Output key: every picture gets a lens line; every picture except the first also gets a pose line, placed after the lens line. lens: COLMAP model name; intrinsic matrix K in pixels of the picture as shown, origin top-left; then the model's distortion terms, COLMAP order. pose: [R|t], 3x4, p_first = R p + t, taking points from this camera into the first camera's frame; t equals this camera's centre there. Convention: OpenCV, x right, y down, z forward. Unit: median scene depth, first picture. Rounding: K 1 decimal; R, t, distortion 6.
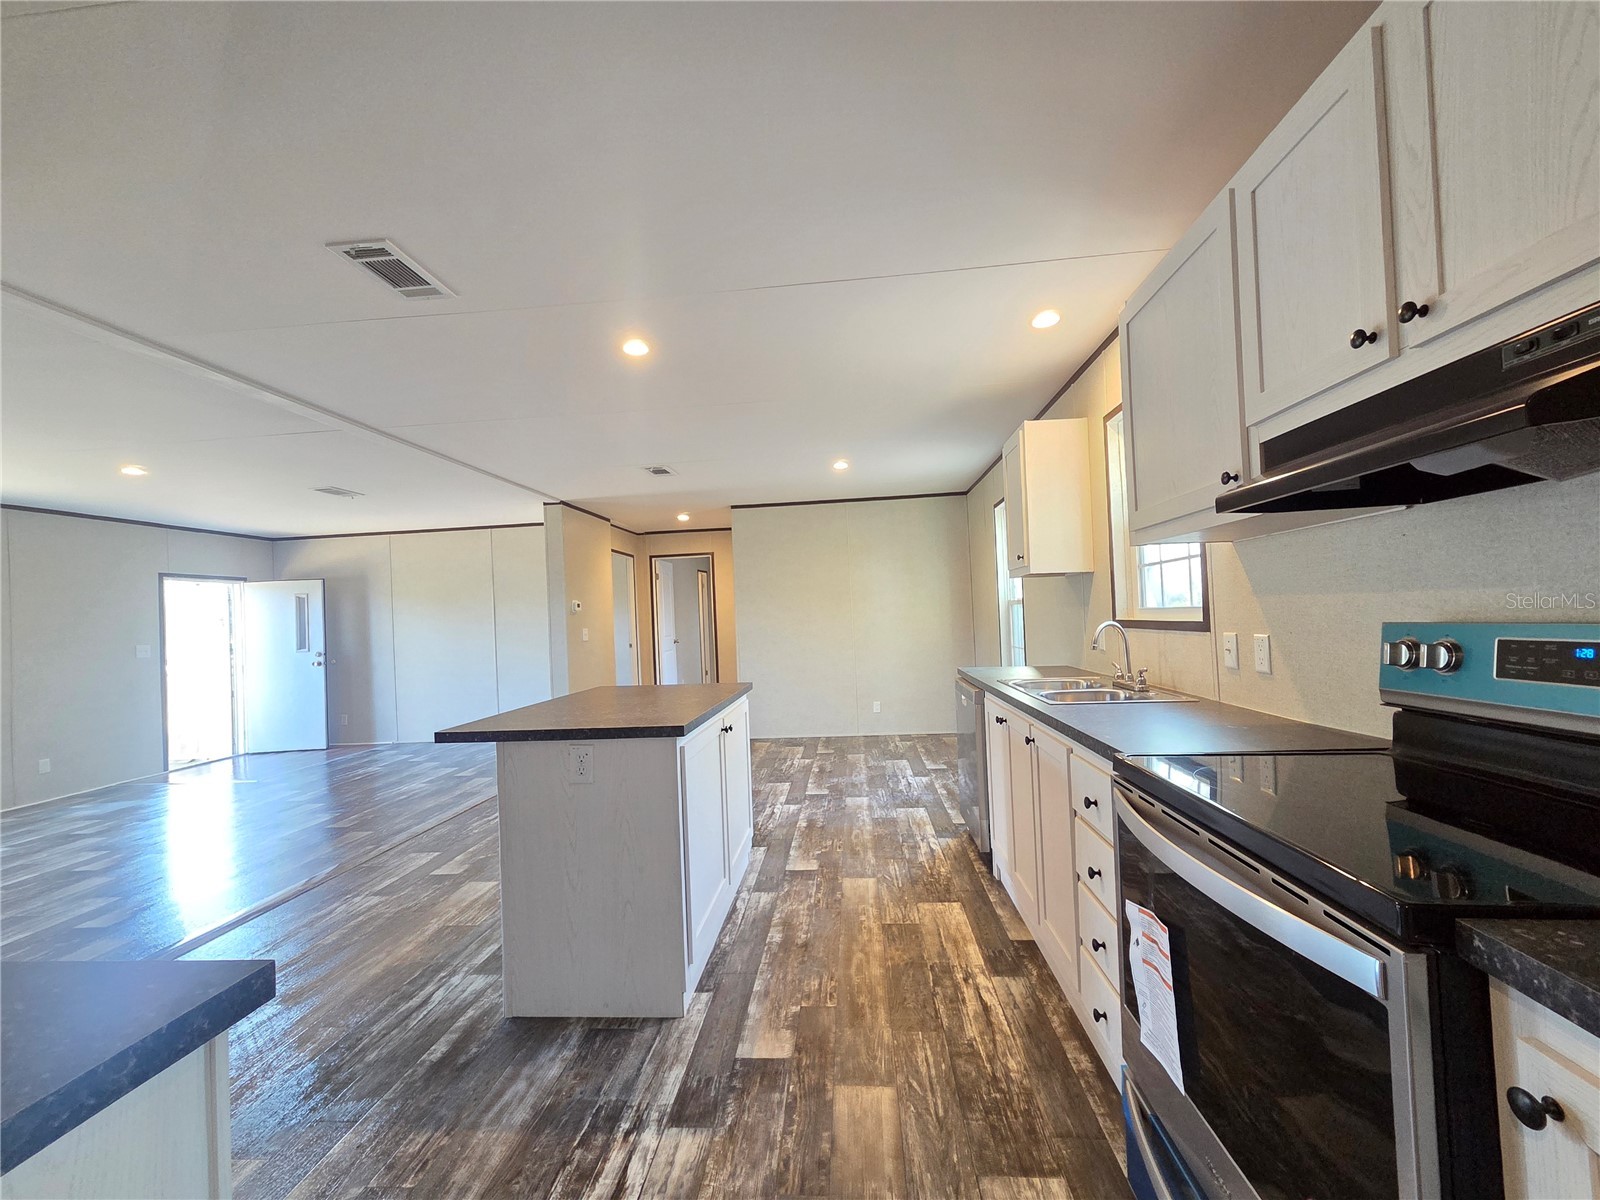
lens RADIAL K [[655.7, 0, 803.2], [0, 655.7, 607.6], [0, 0, 1]] dist [0.000836, 0.001172]
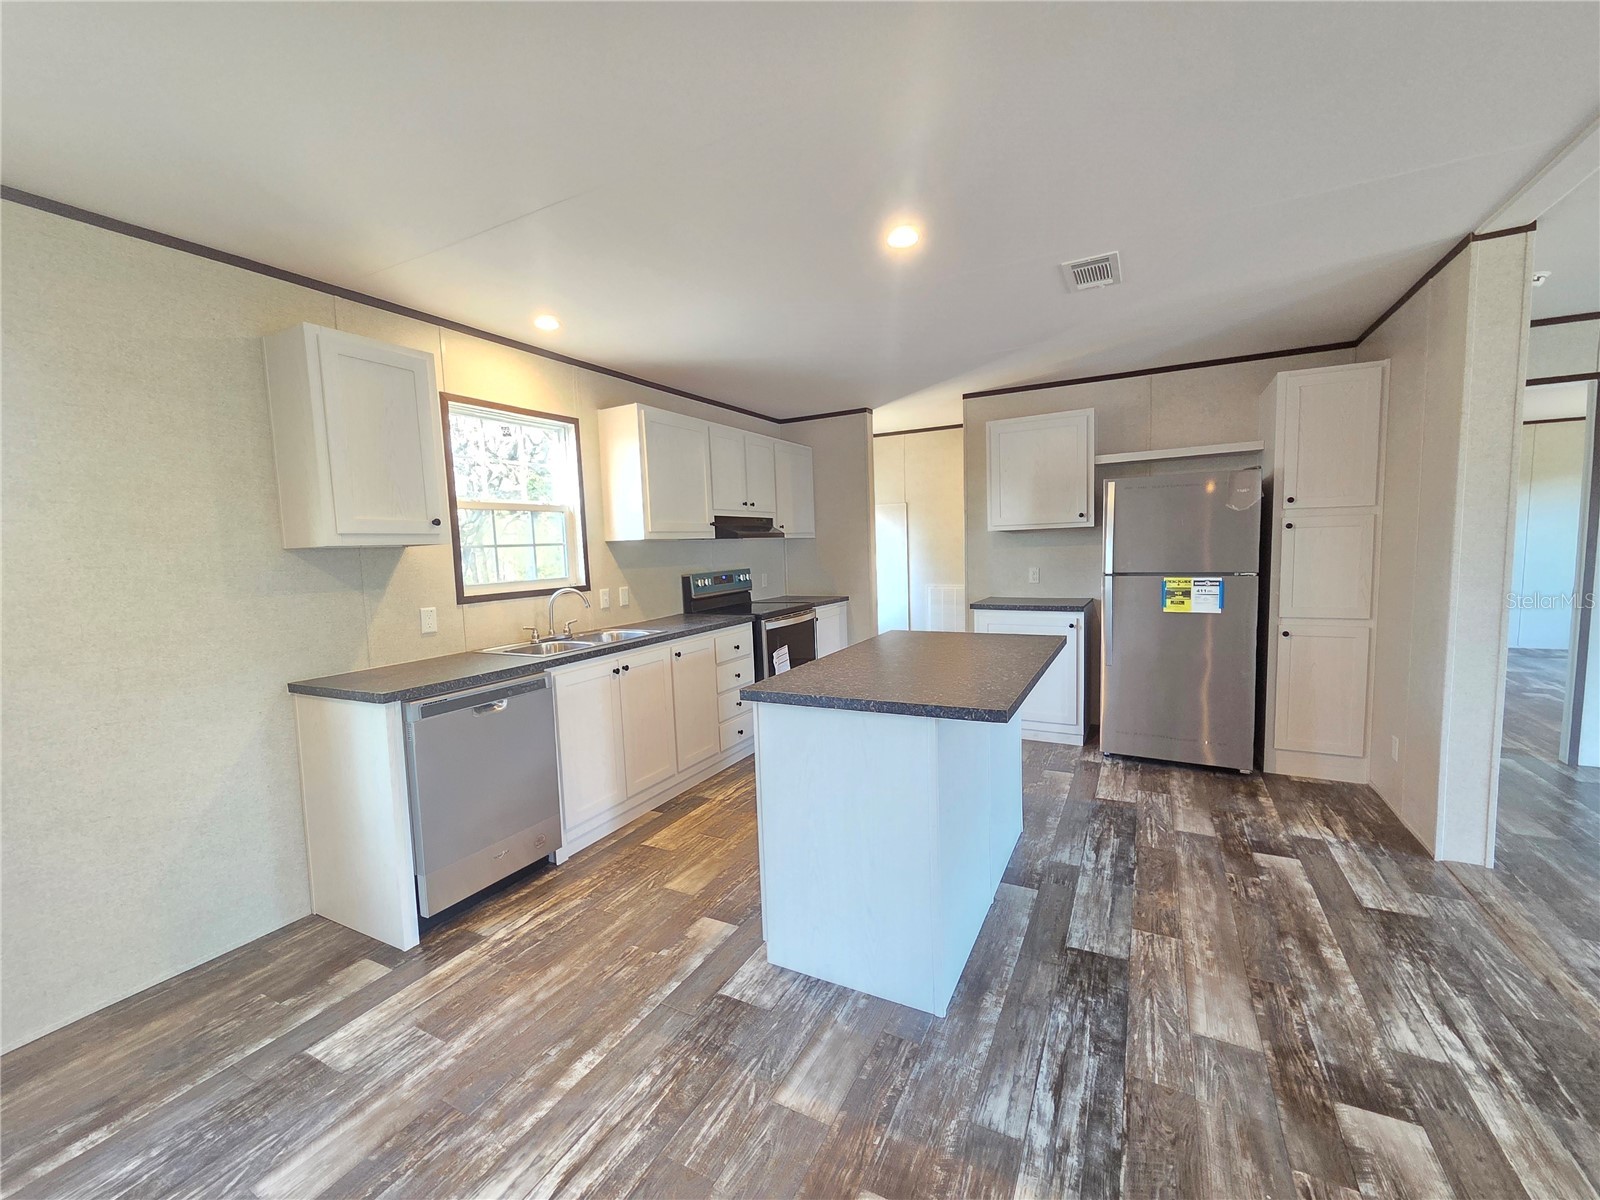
lens RADIAL K [[655.7, 0, 799.7], [0, 655.7, 605.0], [0, 0, 1]] dist [0.000836, 0.001172]
pose [[-0.913374, 0.036155, 0.405513, -0.302767], [0.066798, 0.995859, 0.061668, 0.002327], [-0.401604, 0.083413, -0.912007, 1.225918]]
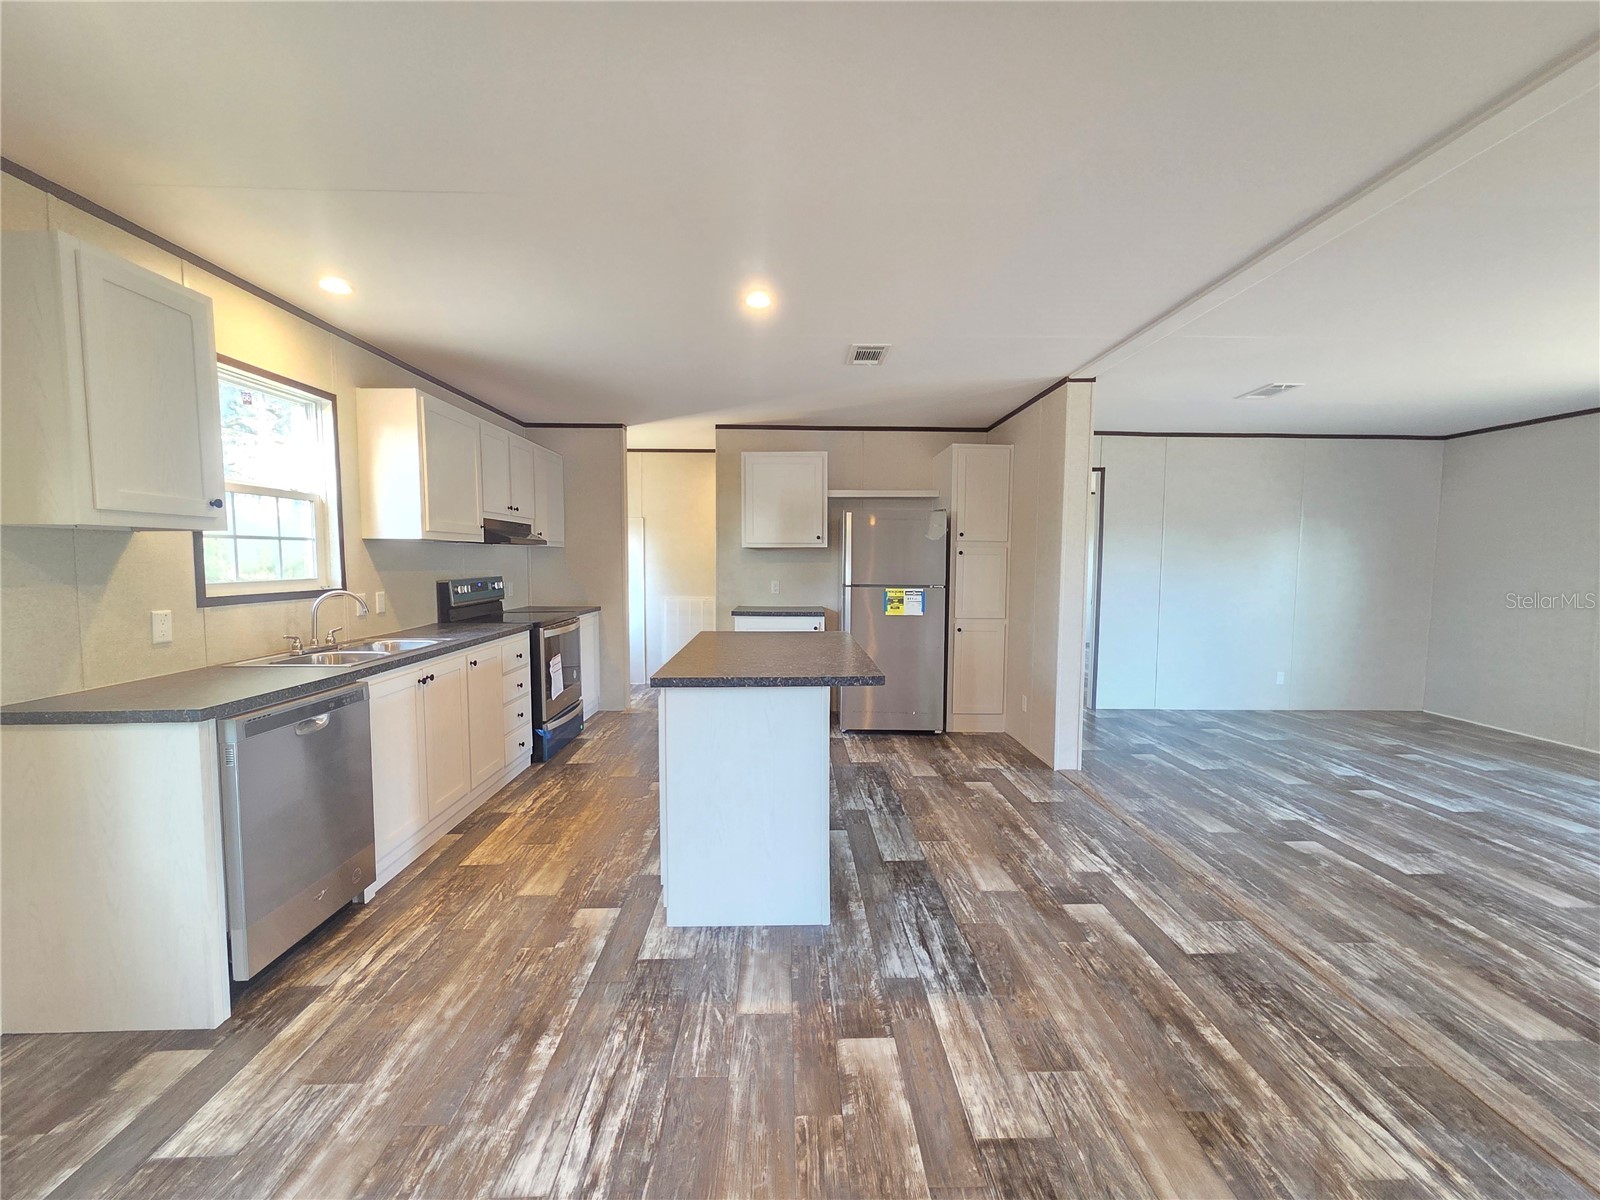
lens RADIAL K [[655.7, 0, 801.4], [0, 655.7, 605.3], [0, 0, 1]] dist [0.000836, 0.001172]
pose [[-0.994194, 0.045251, -0.097628, -0.135948], [0.039225, 0.997256, 0.062792, 0.003963], [0.100201, 0.058598, -0.993240, 1.345763]]
